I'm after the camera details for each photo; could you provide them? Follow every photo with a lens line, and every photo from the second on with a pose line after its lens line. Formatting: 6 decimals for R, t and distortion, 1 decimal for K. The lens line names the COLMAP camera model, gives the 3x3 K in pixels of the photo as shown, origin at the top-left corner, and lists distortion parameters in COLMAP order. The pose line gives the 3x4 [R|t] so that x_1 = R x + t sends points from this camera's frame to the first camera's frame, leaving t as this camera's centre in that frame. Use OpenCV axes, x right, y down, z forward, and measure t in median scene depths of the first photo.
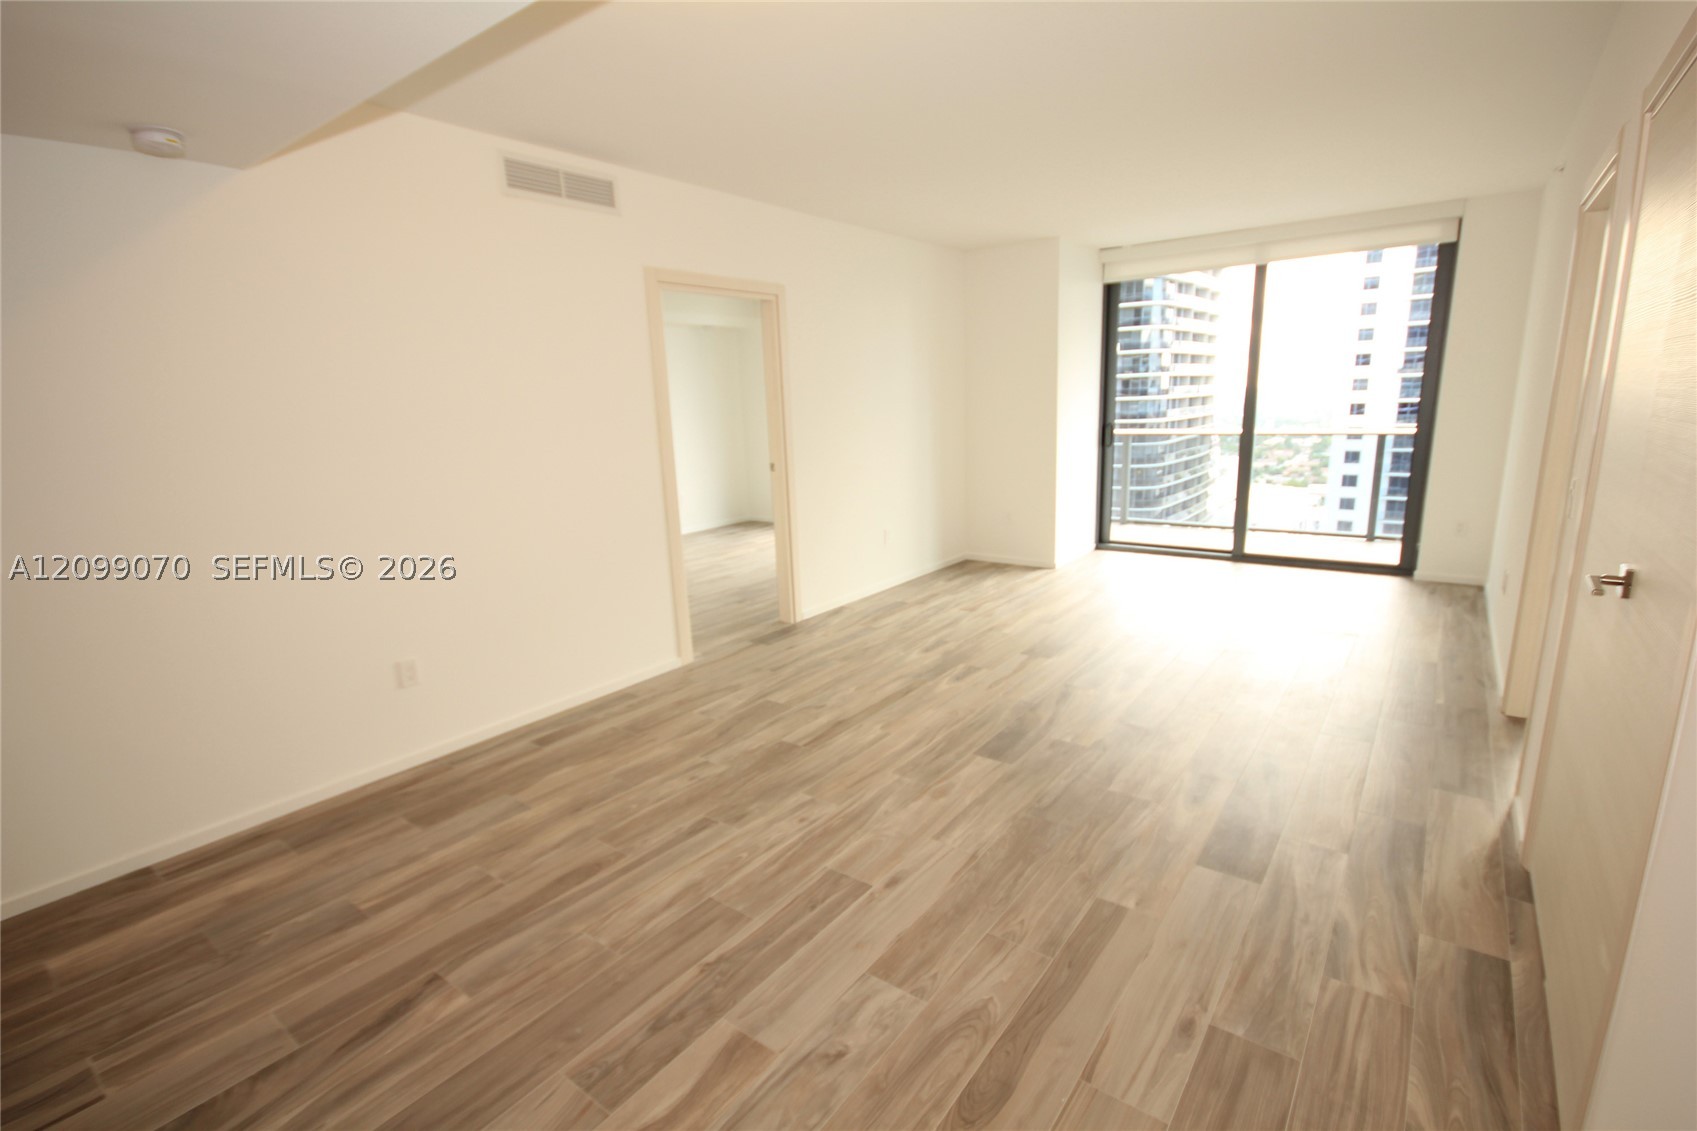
lens RADIAL K [[785.1, 0, 855.9], [0, 785.1, 572.5], [0, 0, 1]] dist [0.003045, -0.006382]
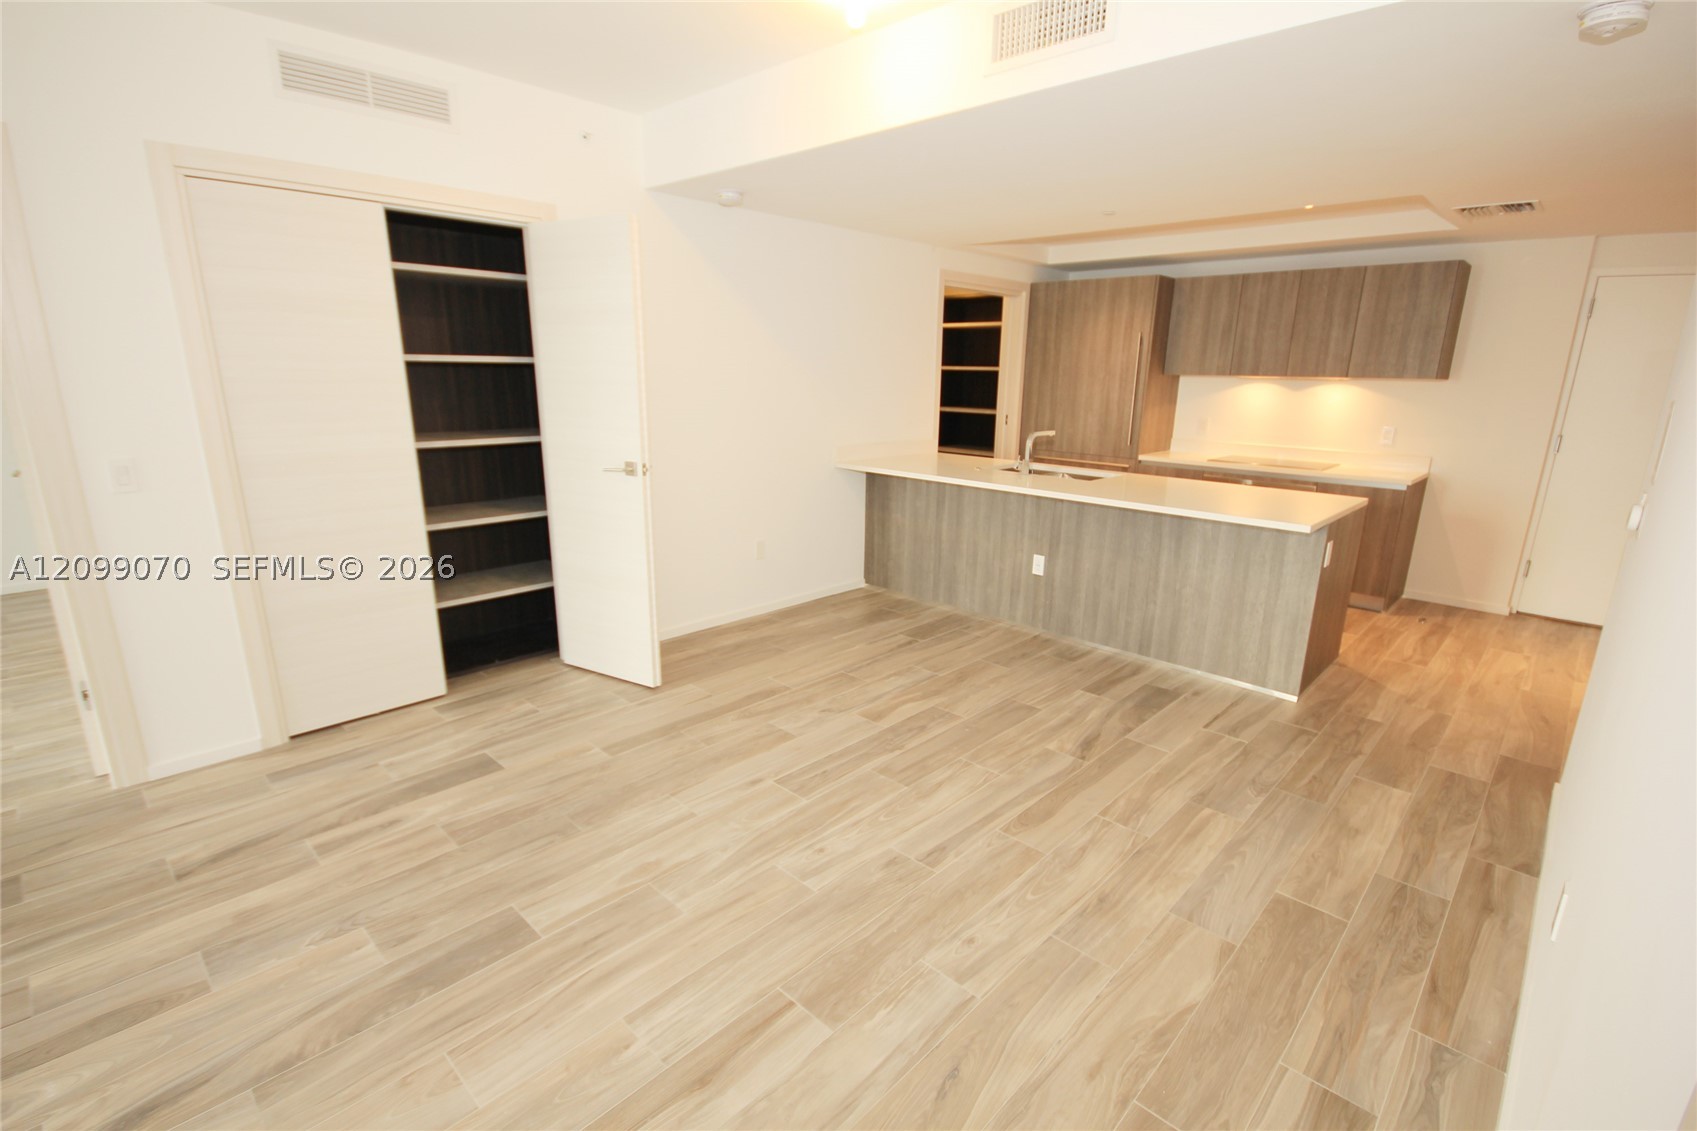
lens RADIAL K [[785.1, 0, 857.2], [0, 785.1, 572.5], [0, 0, 1]] dist [0.003045, -0.006382]
pose [[-0.993109, -0.011429, 0.116635, -0.229570], [0.042842, 0.890942, 0.452092, -0.399877], [-0.109082, 0.453973, -0.884313, 1.794225]]
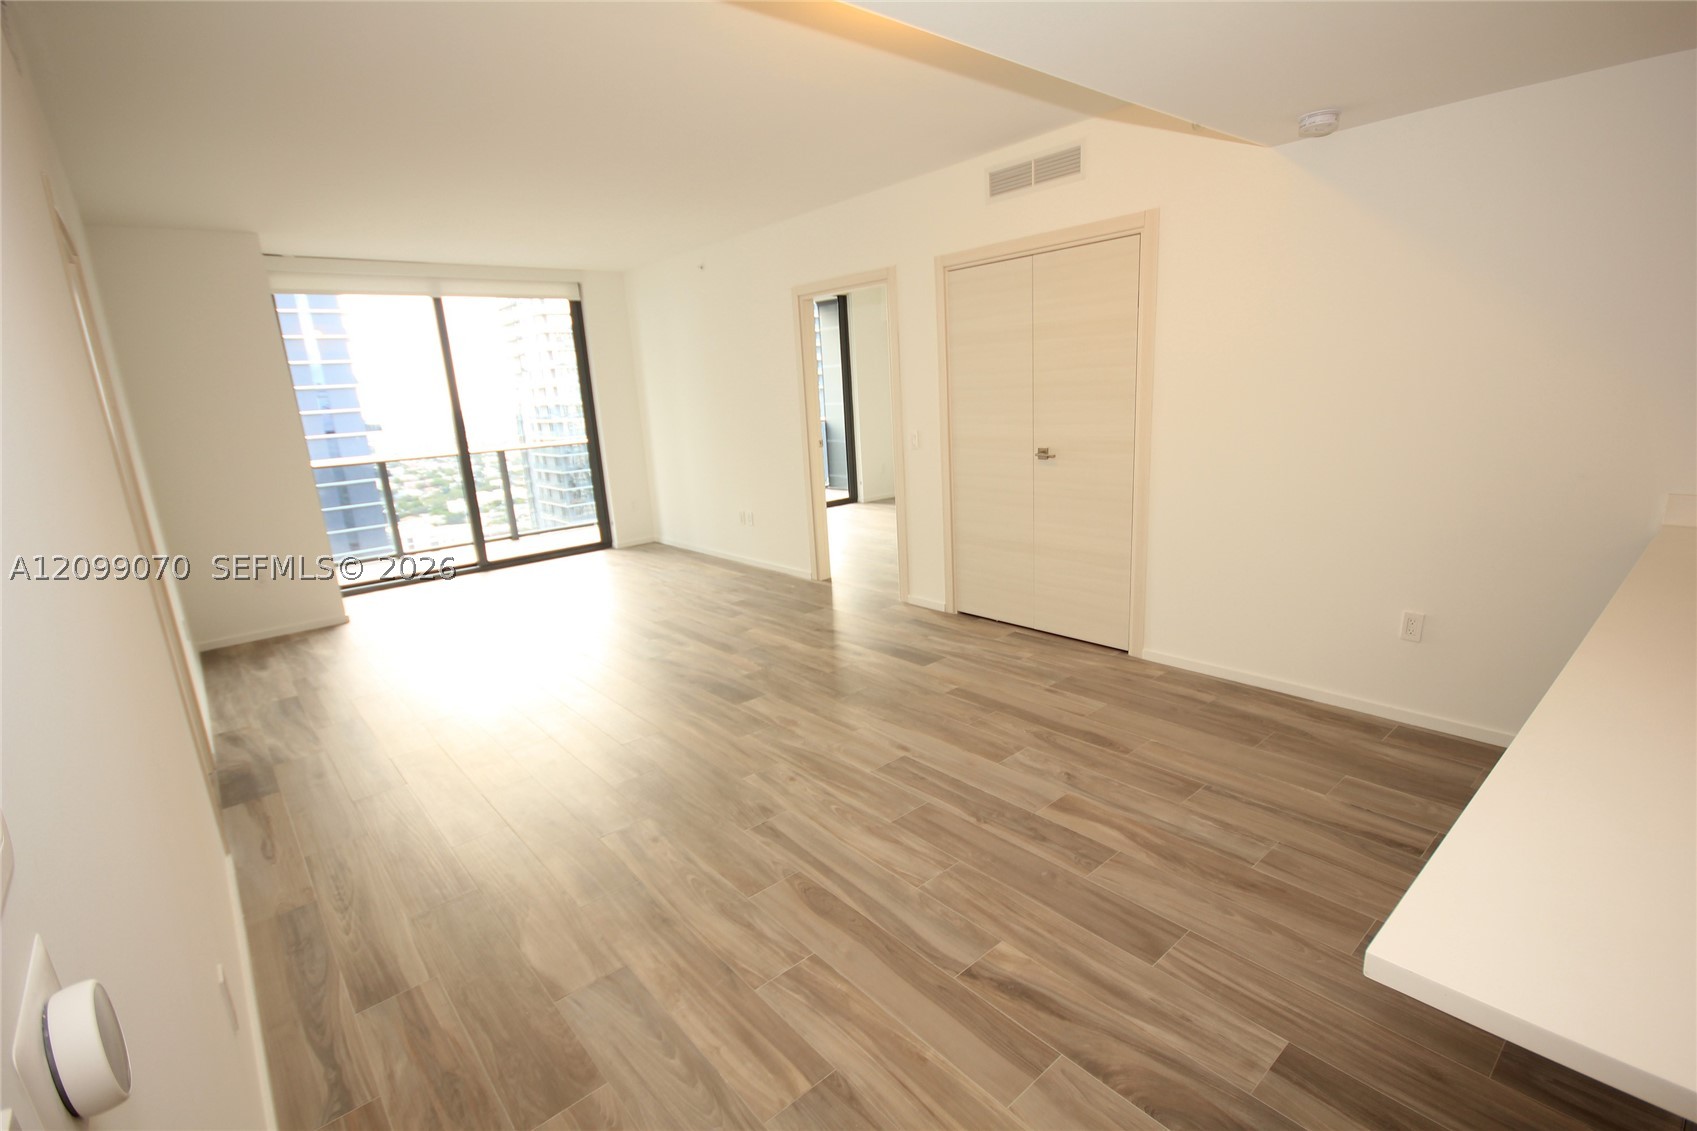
lens RADIAL K [[785.1, 0, 853.9], [0, 785.1, 573.0], [0, 0, 1]] dist [0.003045, -0.006382]
pose [[0.217244, -0.206182, 0.954093, -1.119556], [0.259522, 0.954458, 0.147169, -0.101510], [-0.940985, 0.215637, 0.260860, 0.632278]]
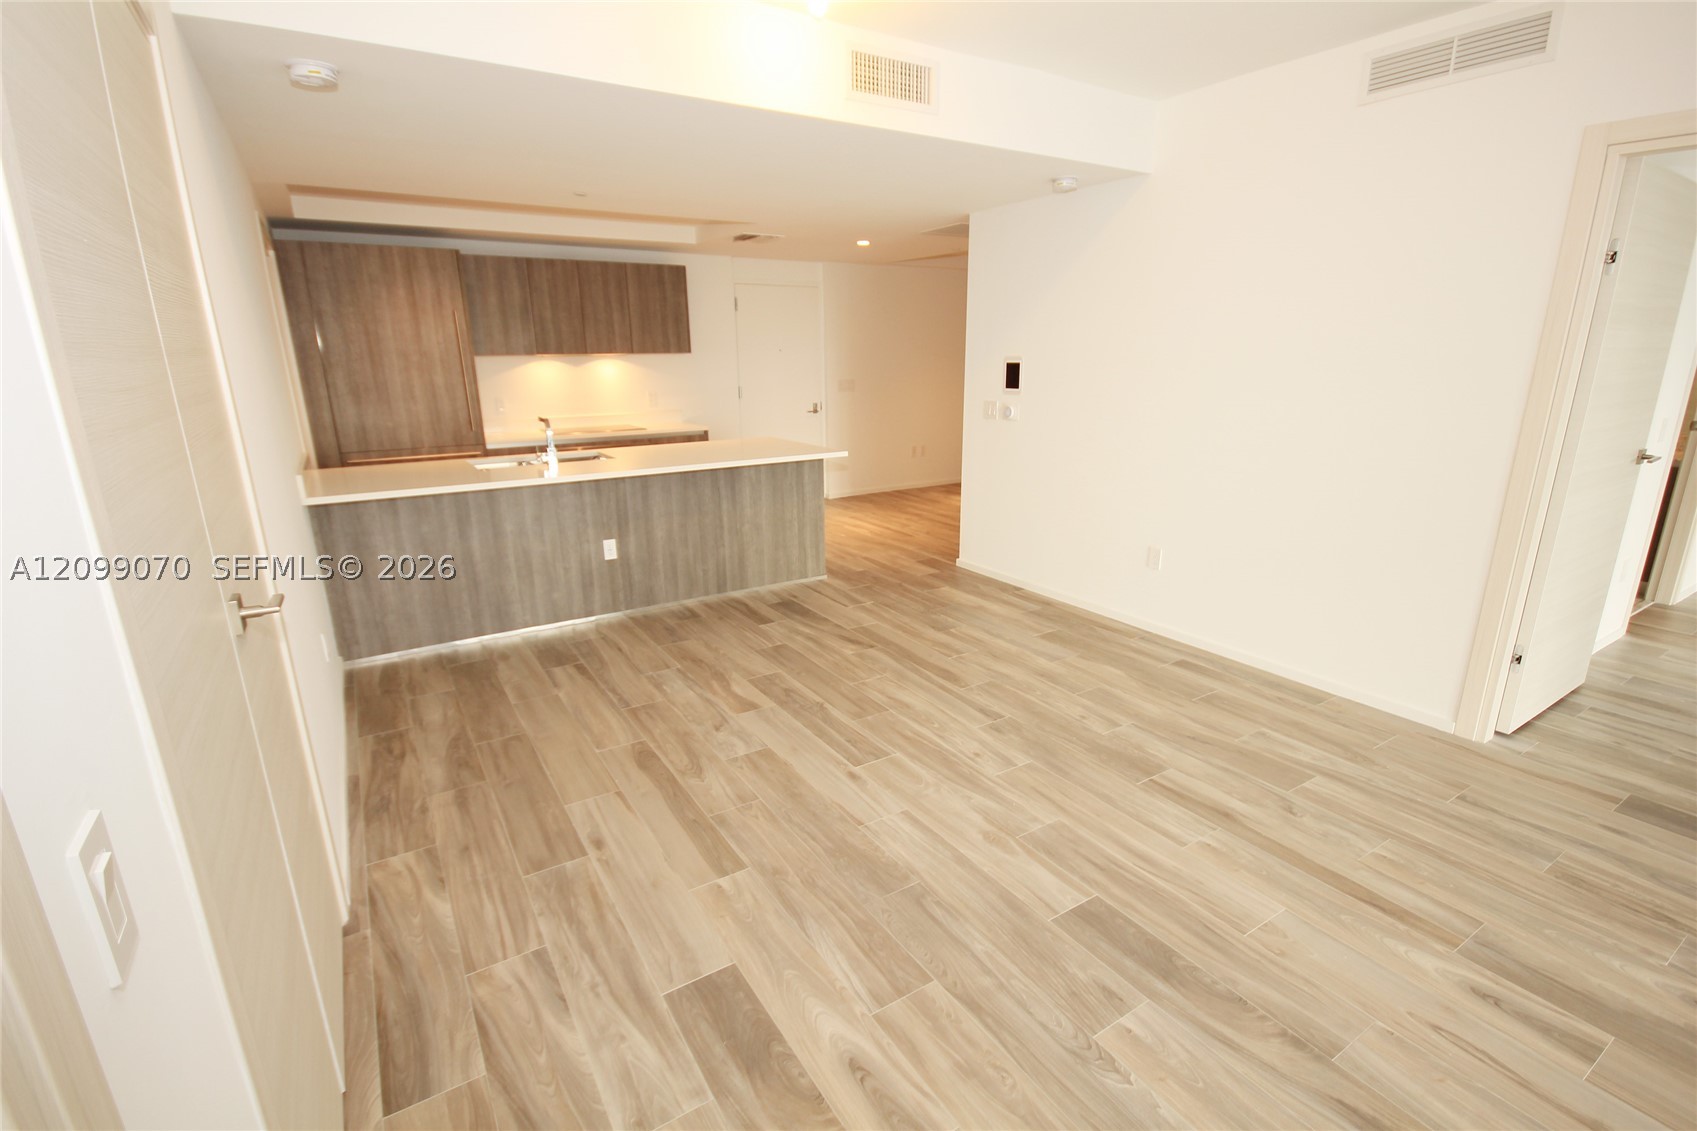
lens RADIAL K [[785.1, 0, 853.1], [0, 785.1, 574.2], [0, 0, 1]] dist [0.003045, -0.006382]
pose [[-0.355676, 0.291843, -0.887875, 0.945141], [-0.182704, 0.909956, 0.372290, -0.297414], [0.916577, 0.294633, -0.270328, 1.162668]]
